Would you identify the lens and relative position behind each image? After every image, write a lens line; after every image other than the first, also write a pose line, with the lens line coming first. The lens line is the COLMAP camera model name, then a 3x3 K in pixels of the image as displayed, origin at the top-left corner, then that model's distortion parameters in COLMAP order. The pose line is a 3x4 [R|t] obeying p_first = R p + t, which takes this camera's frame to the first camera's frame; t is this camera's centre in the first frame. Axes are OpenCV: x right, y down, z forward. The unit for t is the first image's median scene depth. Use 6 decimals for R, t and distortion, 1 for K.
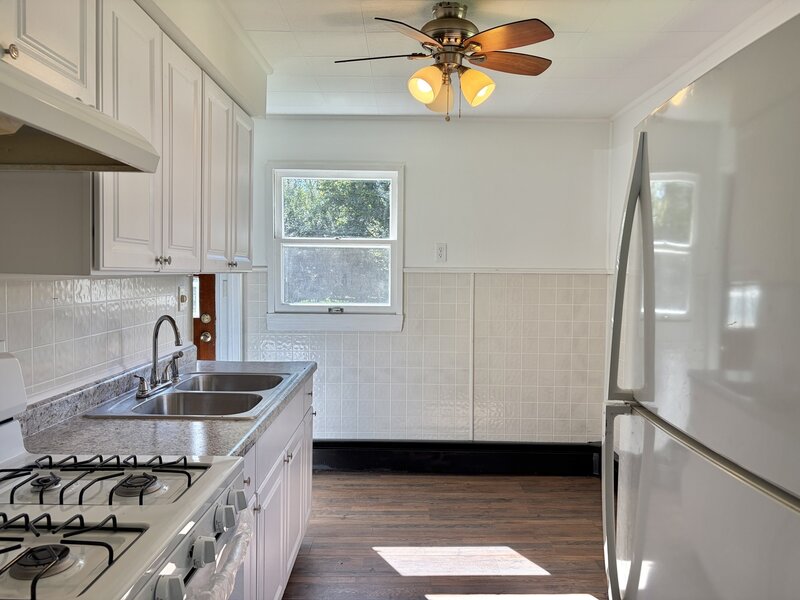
lens RADIAL K [[610.4, 0, 411.8], [0, 610.4, 302.5], [0, 0, 1]] dist [0.042862, -0.054634]
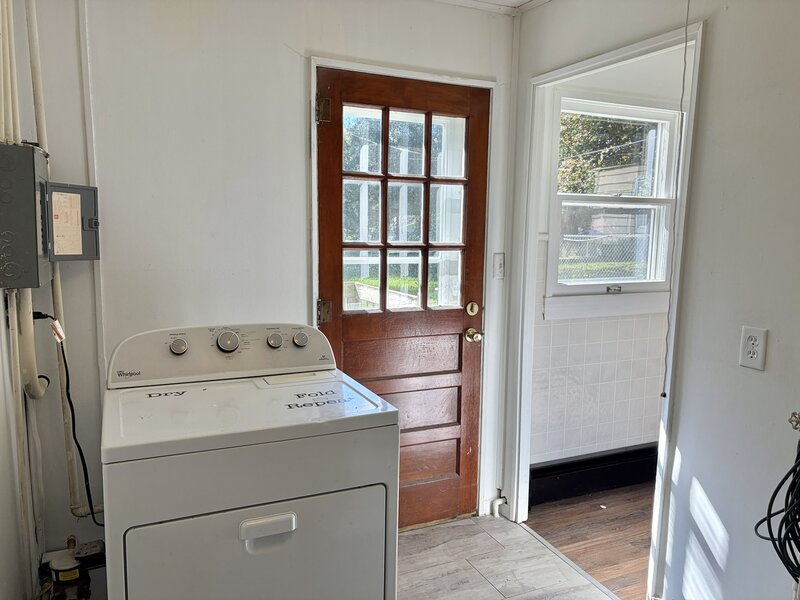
lens RADIAL K [[610.4, 0, 399.0], [0, 610.4, 300.7], [0, 0, 1]] dist [0.042862, -0.054634]
pose [[0.913993, -0.048016, 0.402880, -1.136187], [0.017150, 0.996657, 0.079878, -0.065829], [-0.405368, -0.066099, 0.911761, 0.662496]]
